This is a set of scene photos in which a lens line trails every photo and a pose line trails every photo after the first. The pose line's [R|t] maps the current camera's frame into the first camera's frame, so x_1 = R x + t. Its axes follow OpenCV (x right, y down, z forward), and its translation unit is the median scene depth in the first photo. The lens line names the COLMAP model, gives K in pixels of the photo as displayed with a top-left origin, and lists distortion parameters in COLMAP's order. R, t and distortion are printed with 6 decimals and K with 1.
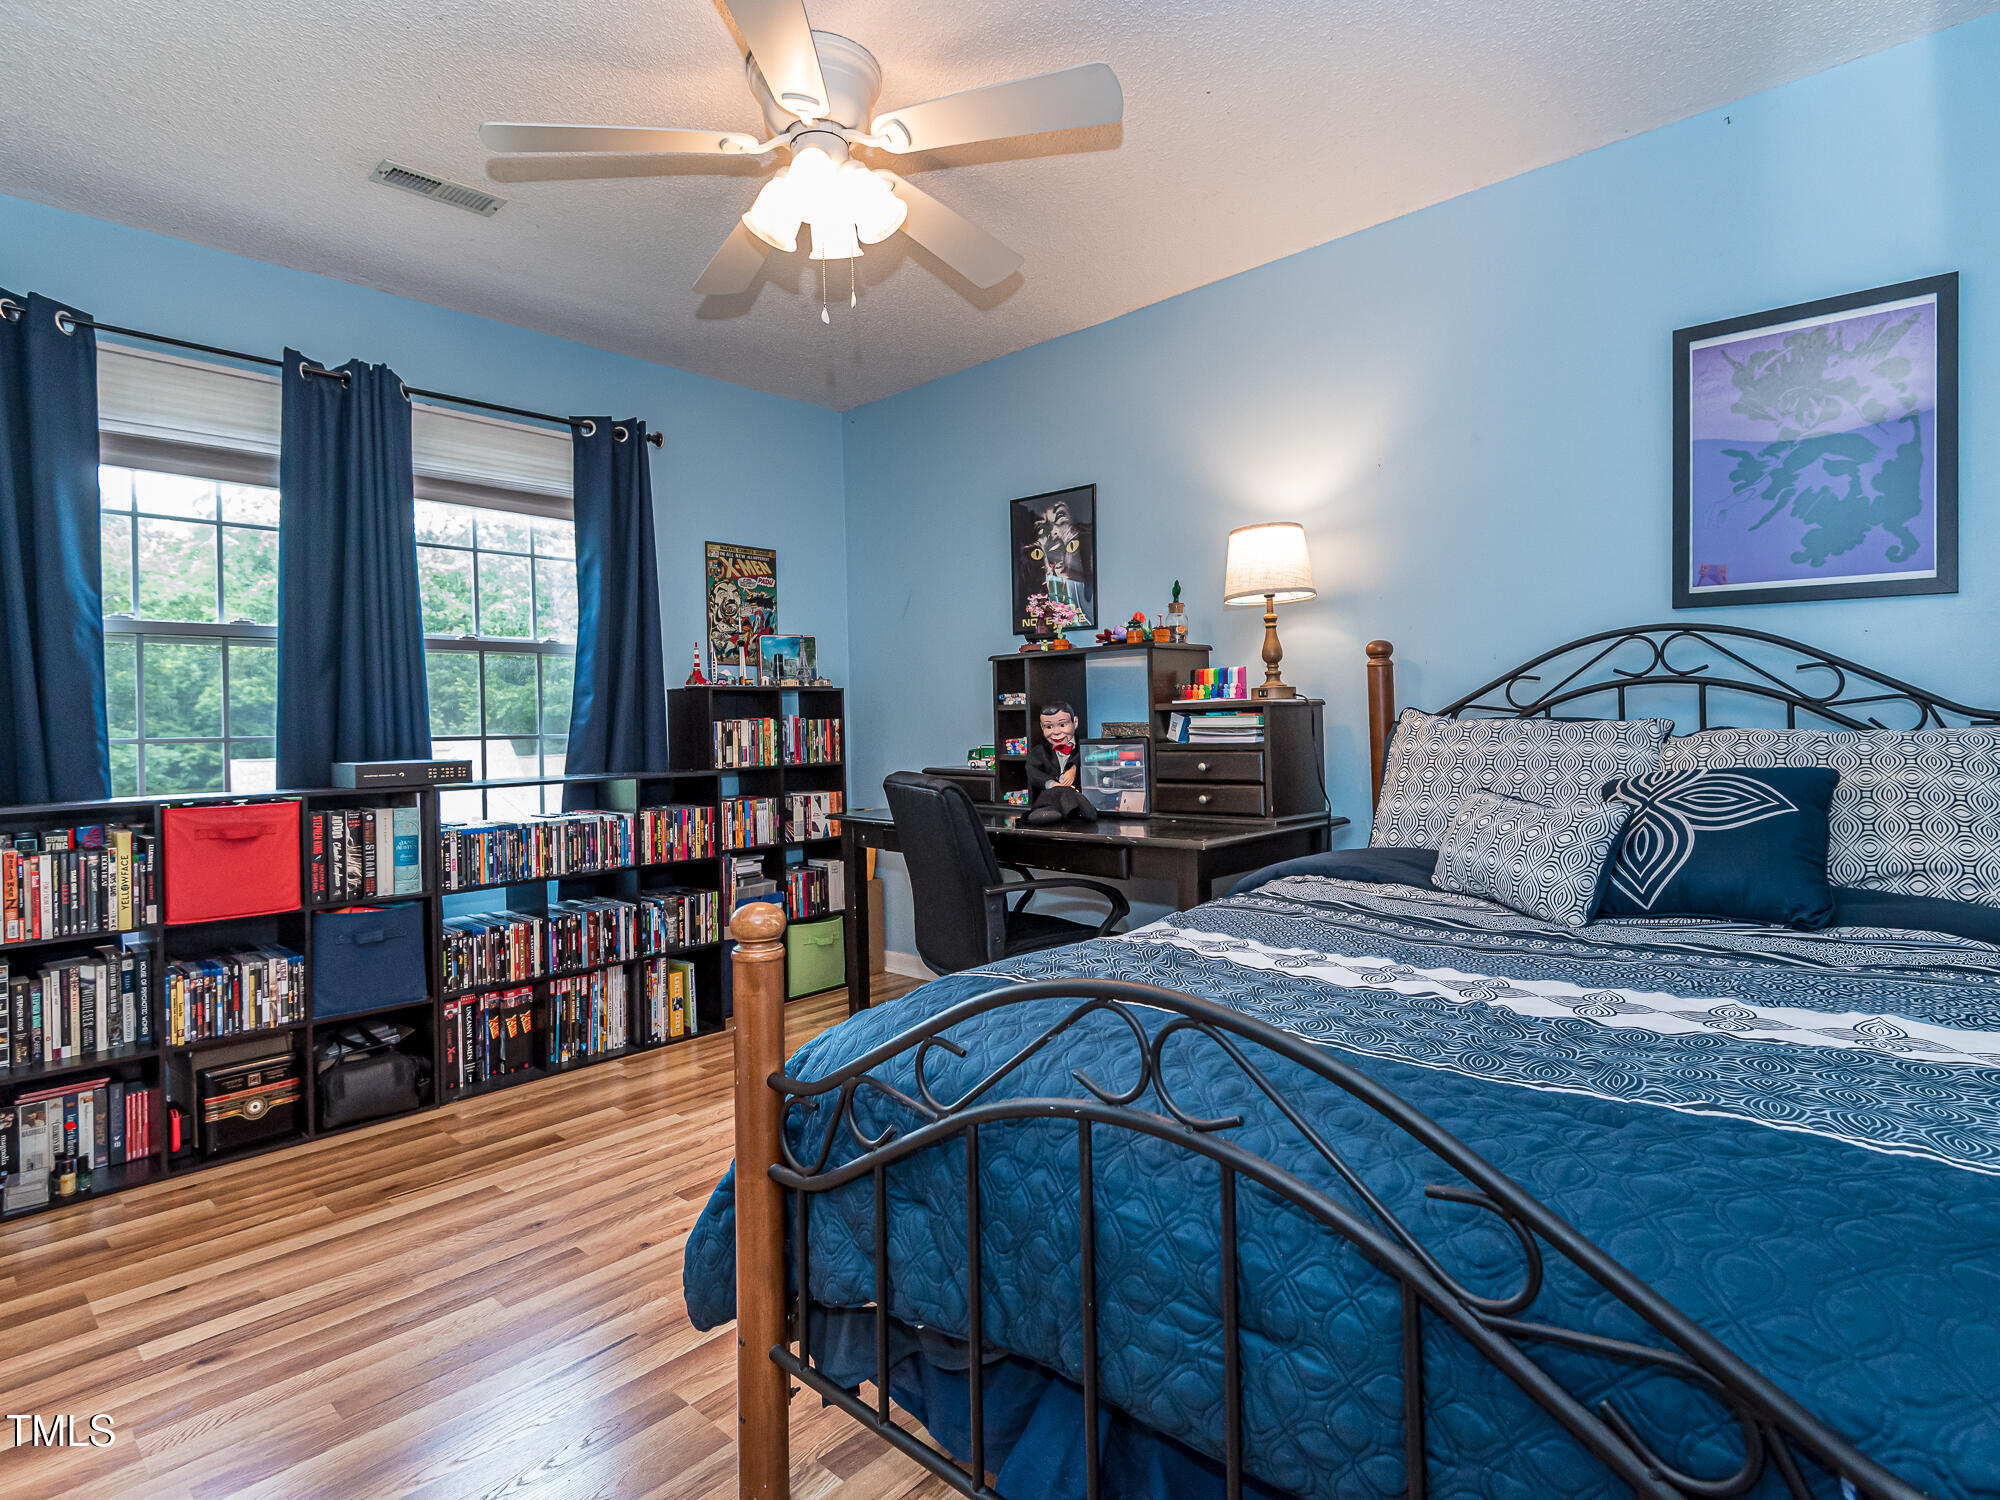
lens RADIAL K [[1019.5, 0, 1001.2], [0, 1019.5, 729.4], [0, 0, 1]] dist [0.032255, -0.000687]
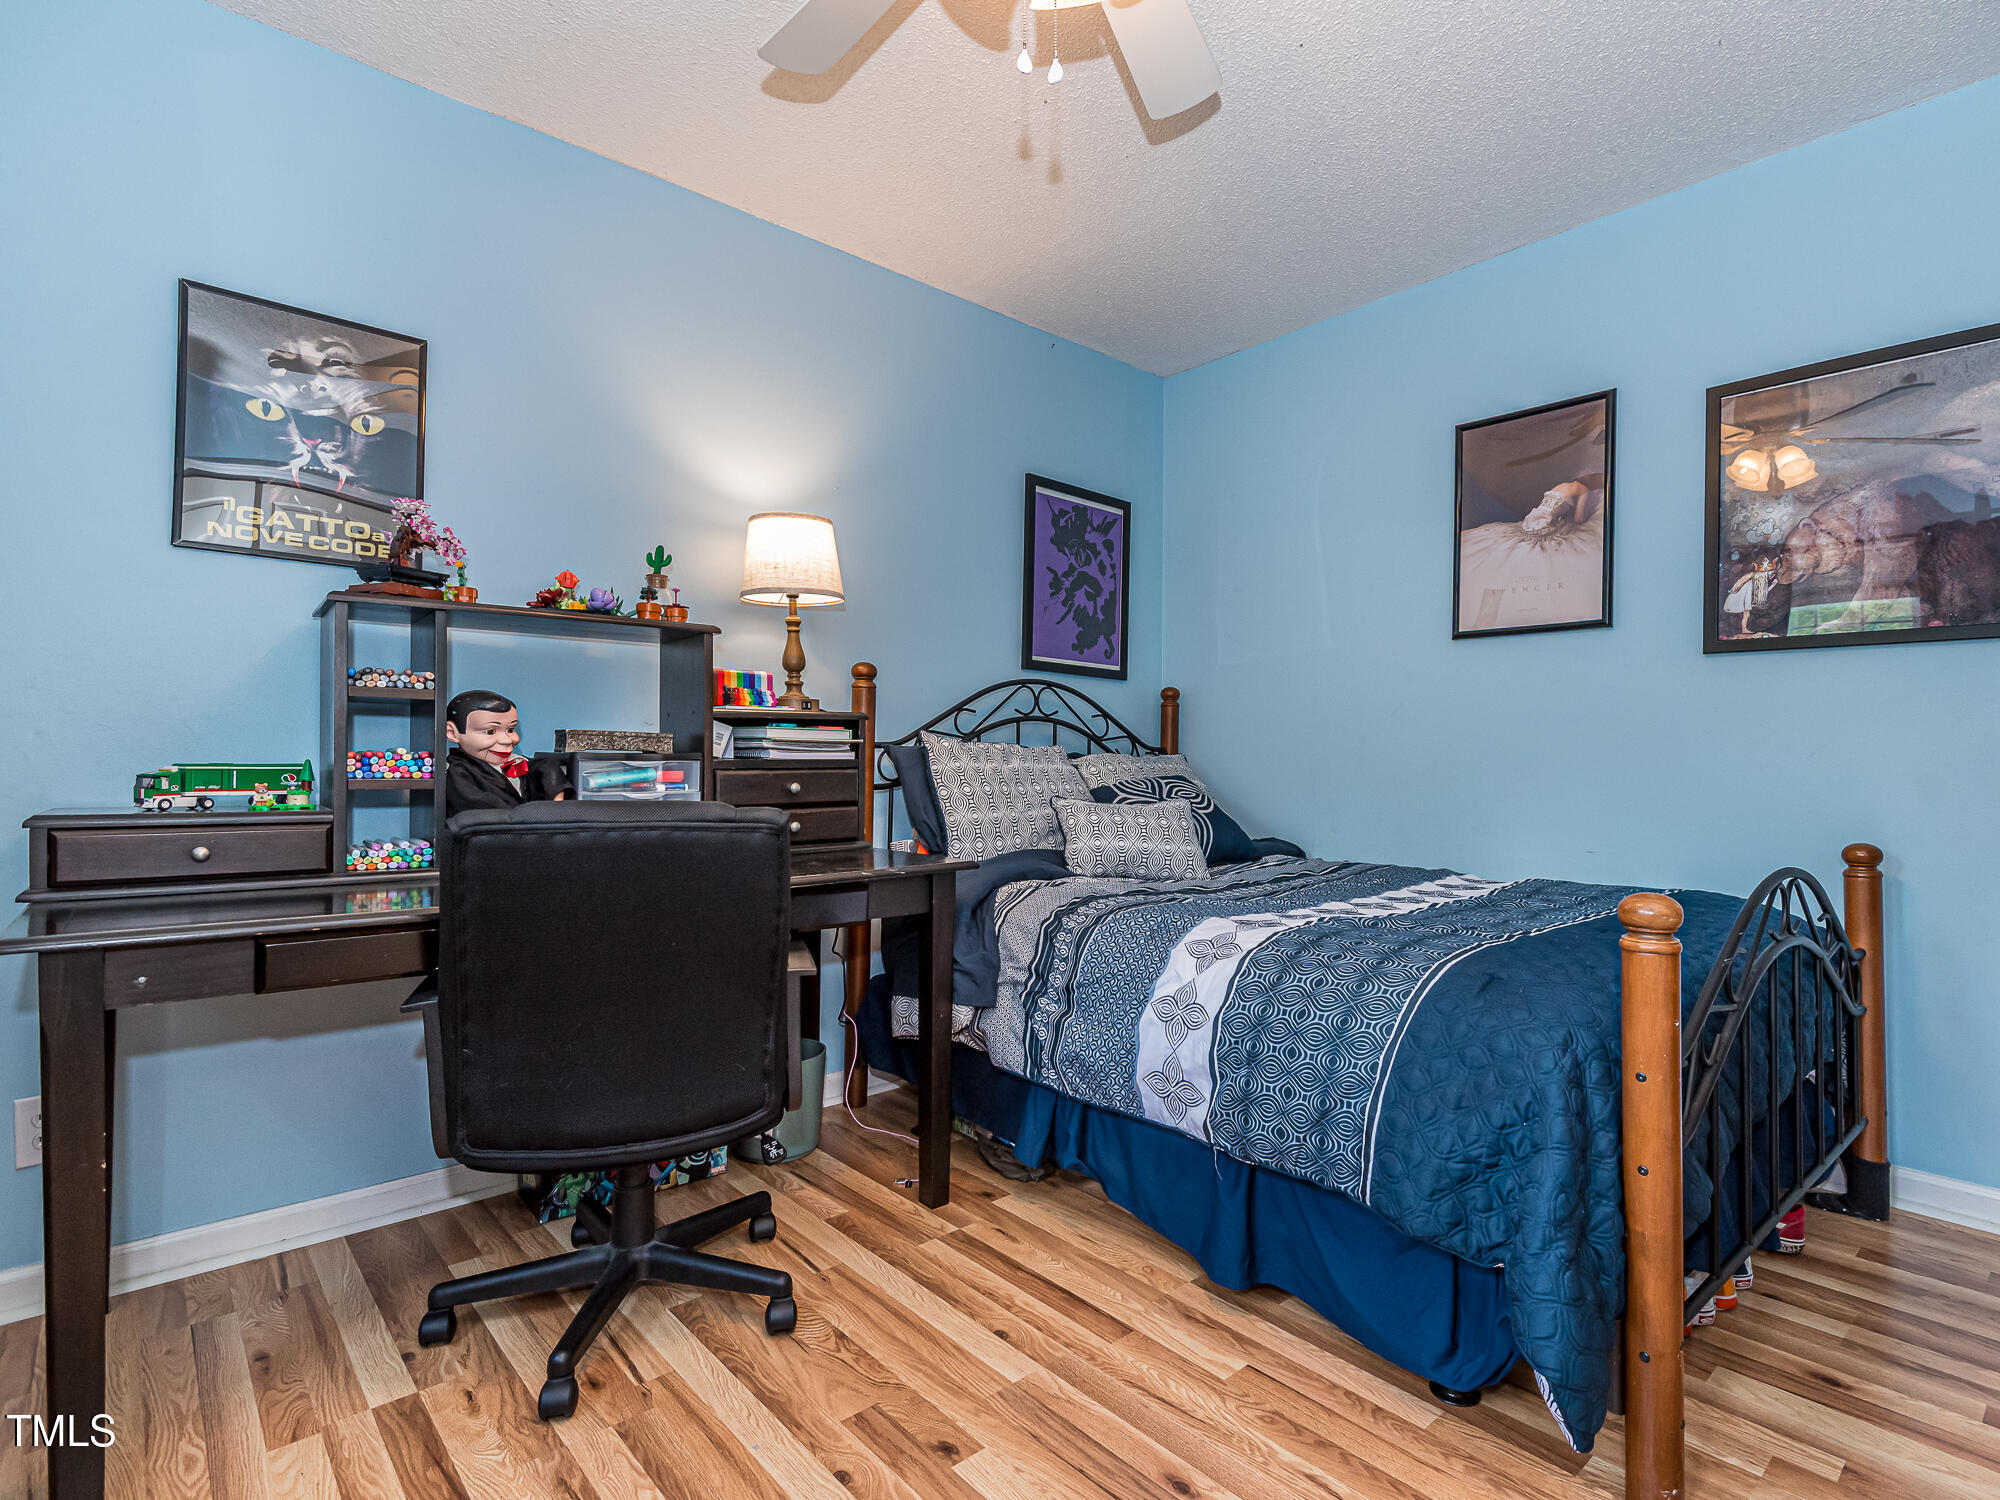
lens RADIAL K [[1019.5, 0, 1002.7], [0, 1019.5, 766.1], [0, 0, 1]] dist [0.032255, -0.000687]
pose [[0.098608, 0.020340, 0.994918, -0.685604], [0.005819, 0.999762, -0.021016, 0.041673], [-0.995109, 0.007862, 0.098466, 0.839076]]
